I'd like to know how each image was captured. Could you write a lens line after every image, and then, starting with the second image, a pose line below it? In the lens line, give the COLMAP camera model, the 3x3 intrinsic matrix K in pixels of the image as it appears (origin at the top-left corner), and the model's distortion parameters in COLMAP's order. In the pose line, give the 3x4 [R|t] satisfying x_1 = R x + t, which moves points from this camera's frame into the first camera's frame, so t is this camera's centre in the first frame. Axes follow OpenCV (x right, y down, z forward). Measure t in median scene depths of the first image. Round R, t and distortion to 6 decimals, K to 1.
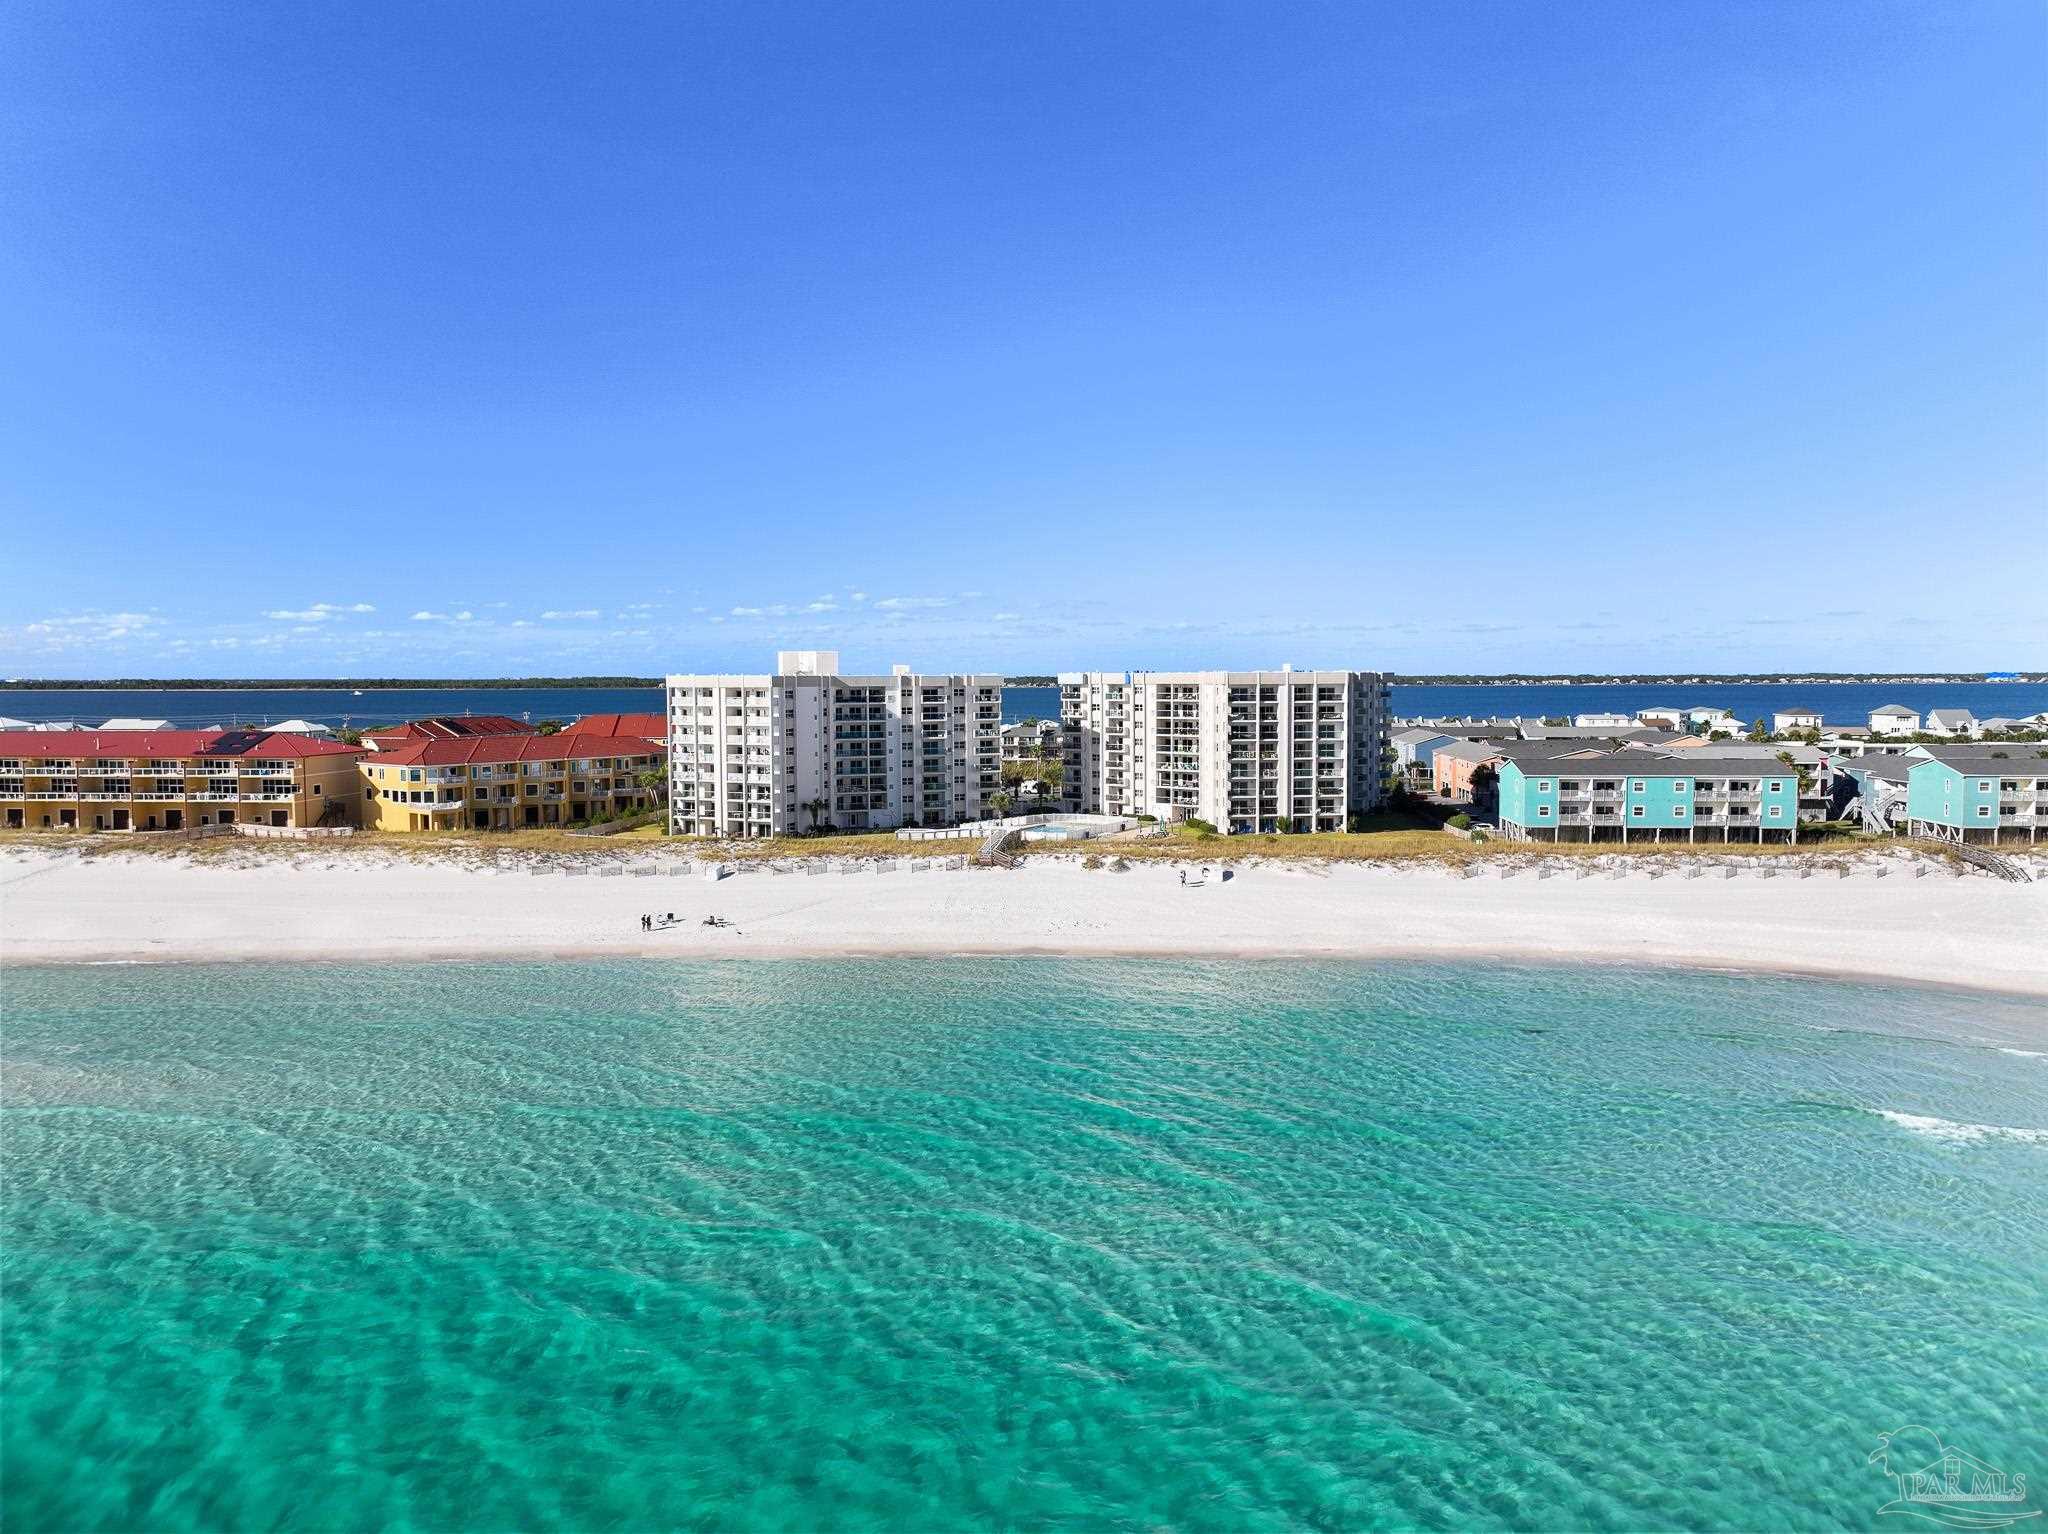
lens RADIAL K [[1422.2, 0, 1024.0], [0, 1422.2, 767.0], [0, 0, 1]] dist [-0.008783, 0.028819]
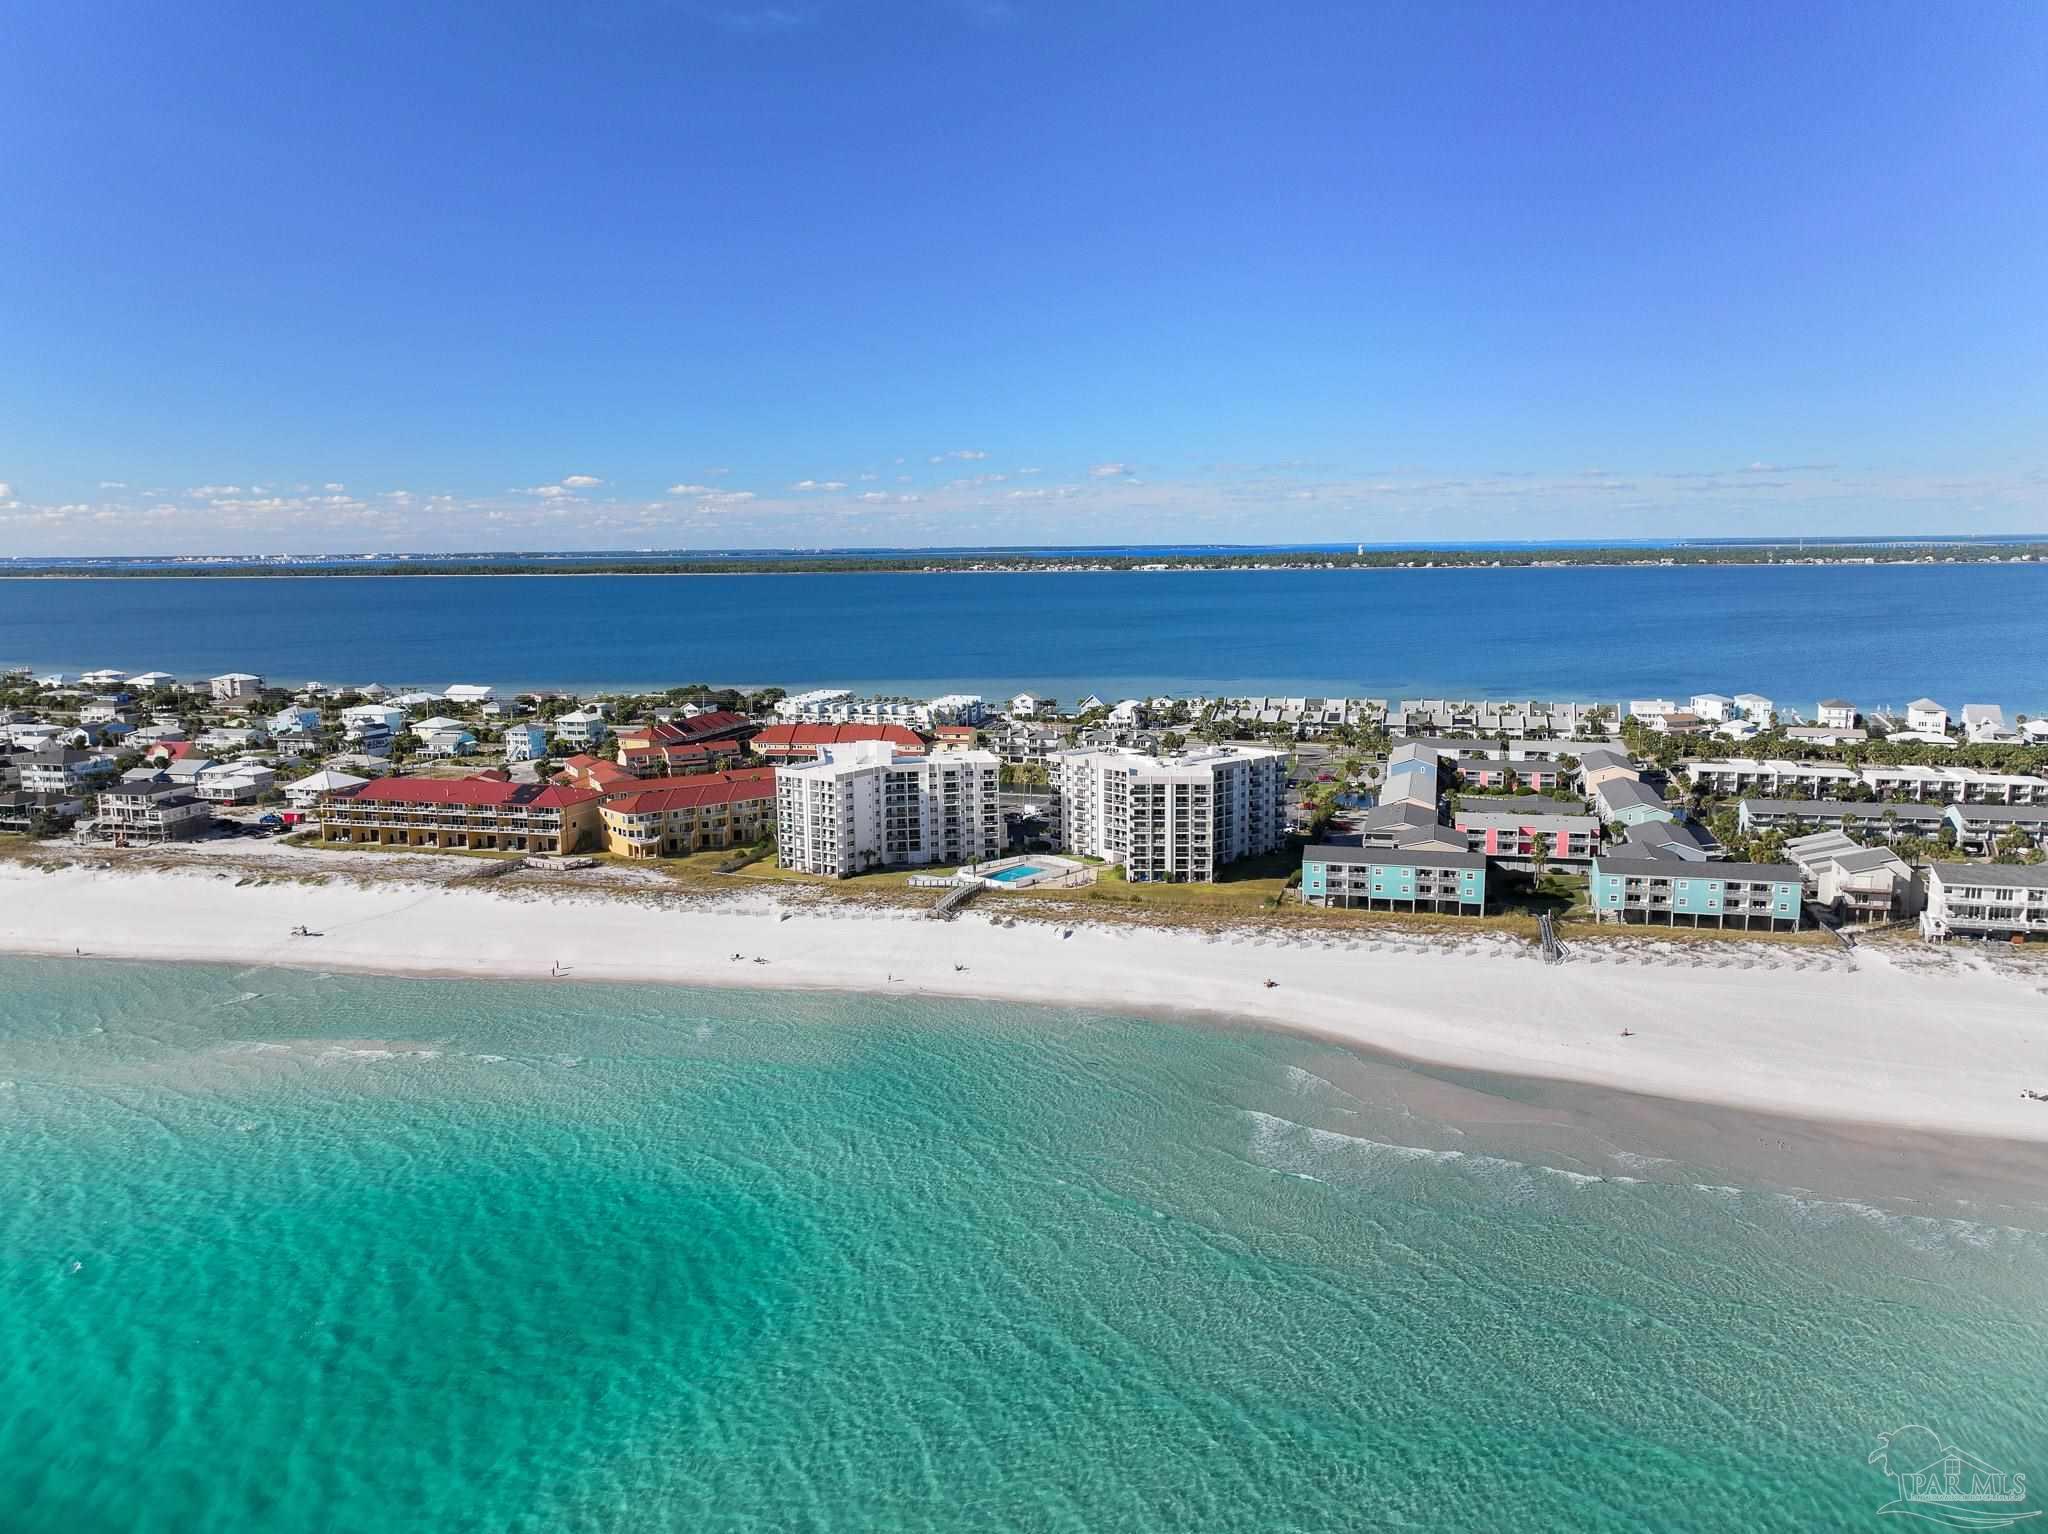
lens RADIAL K [[1474.3, 0, 1024.0], [0, 1474.3, 767.0], [0, 0, 1]] dist [0.031844, -0.000995]
pose [[0.979477, 0.019998, -0.200562, 0.323497], [0.000291, 0.994924, 0.100627, -0.216842], [0.201556, -0.098620, 0.974499, -0.497524]]
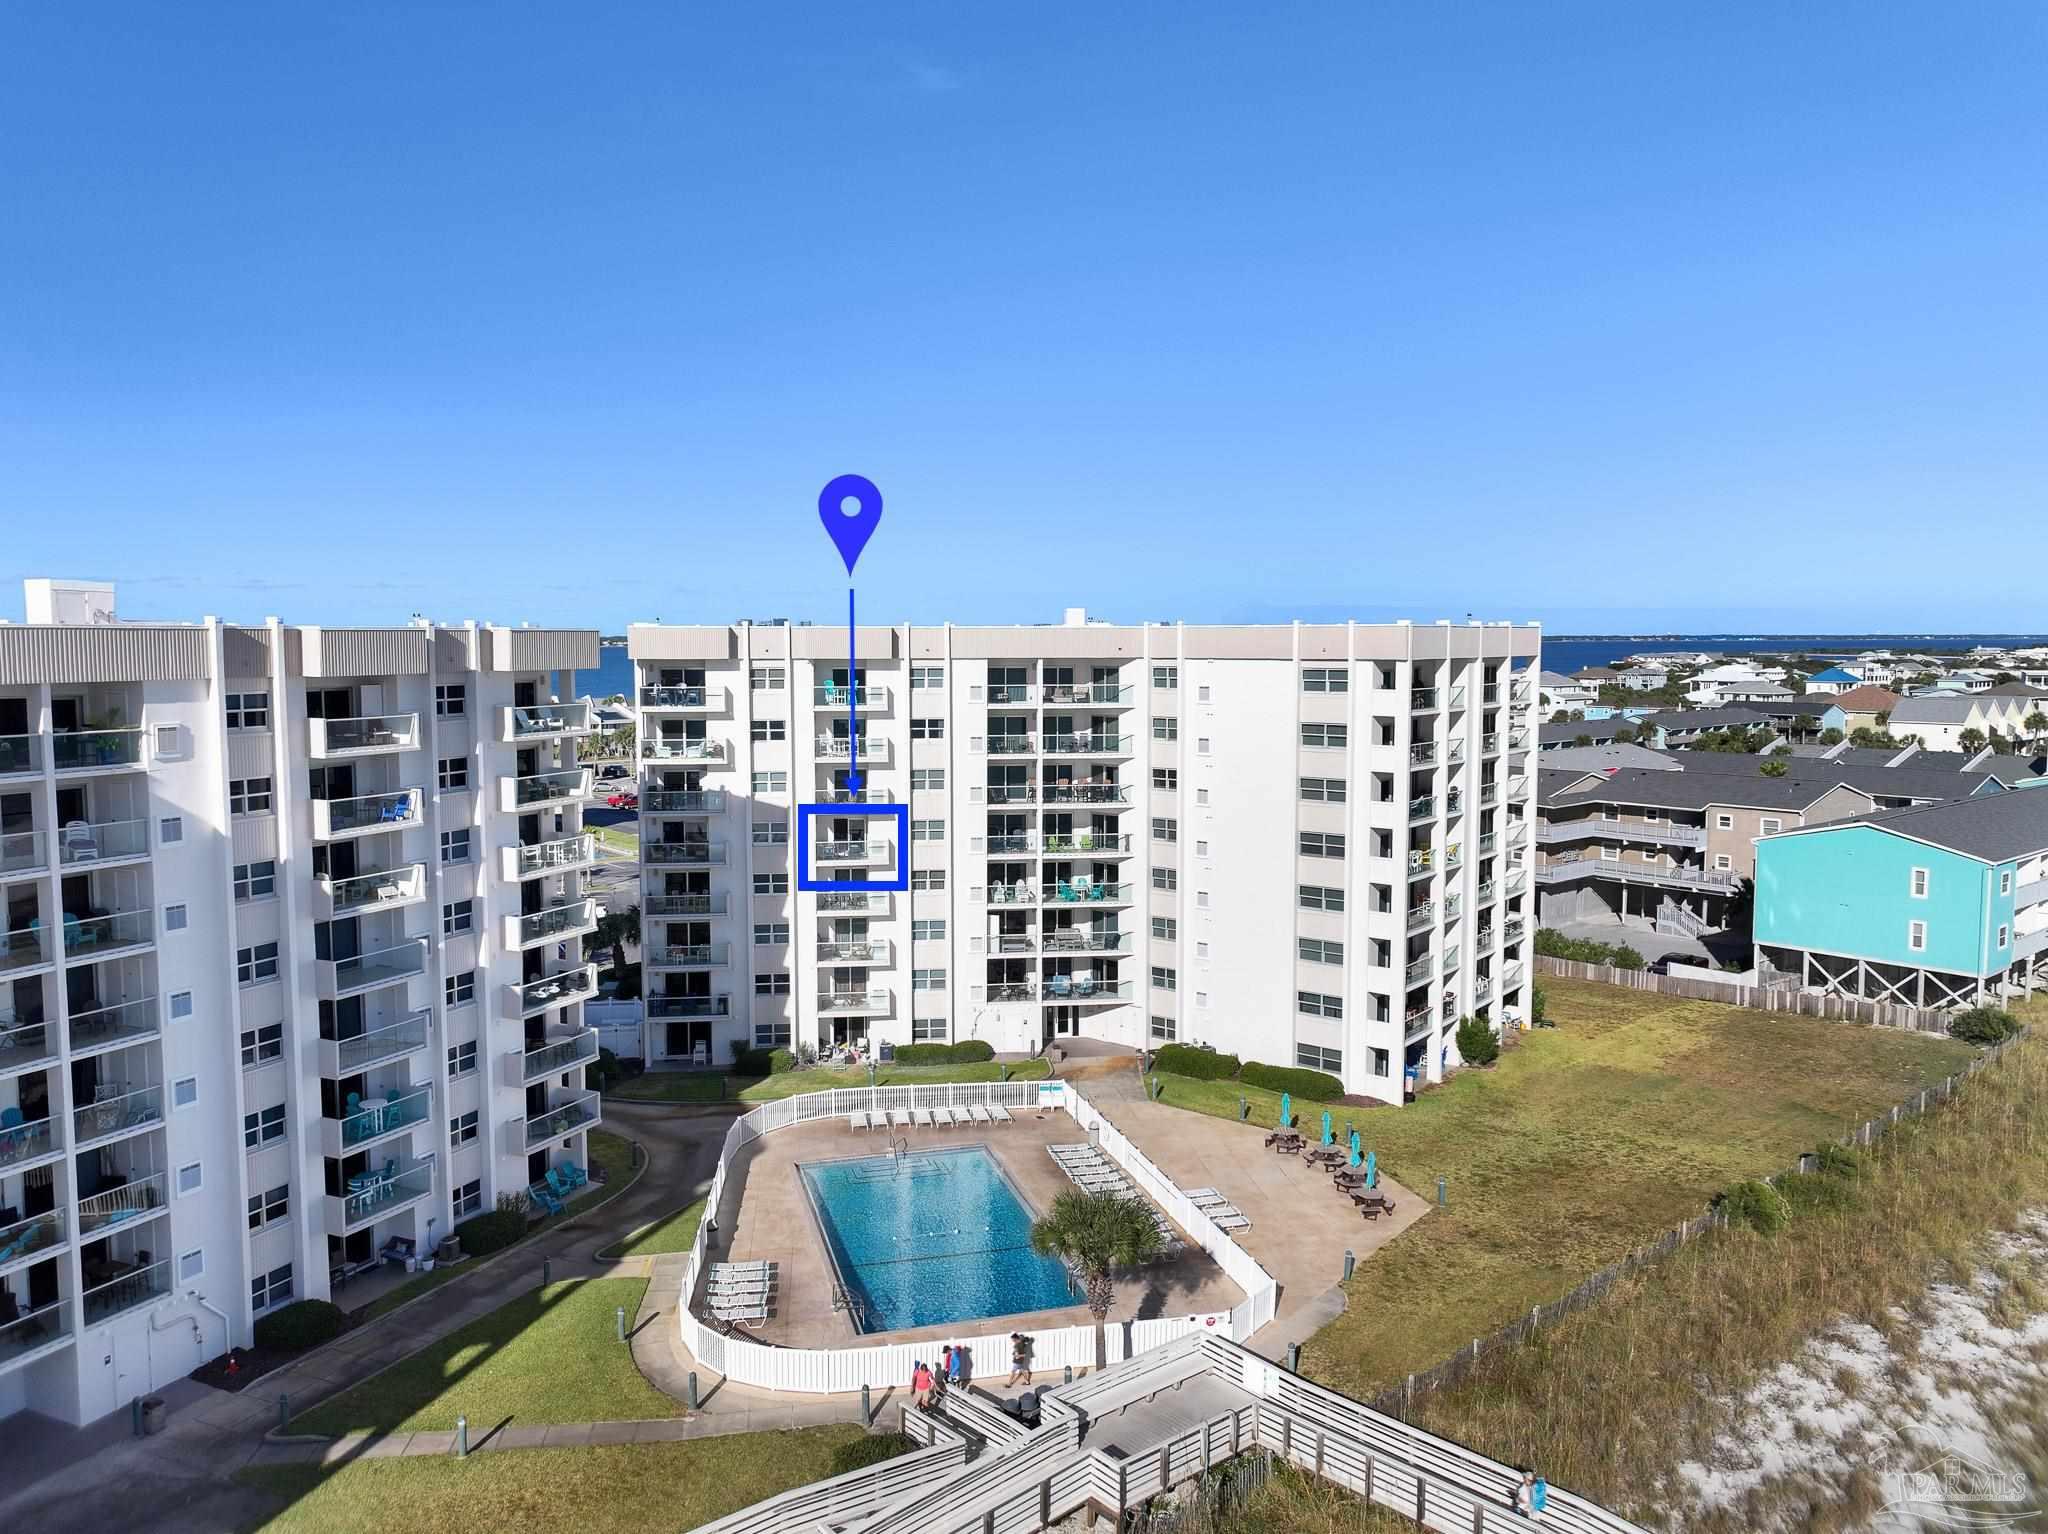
lens RADIAL K [[1474.3, 0, 1024.0], [0, 1474.3, 767.0], [0, 0, 1]] dist [0.031844, -0.000995]
pose [[0.694251, -0.060364, 0.717197, -0.159467], [0.045316, 0.998166, 0.040146, -0.047118], [-0.718305, 0.004629, 0.695713, 0.765522]]
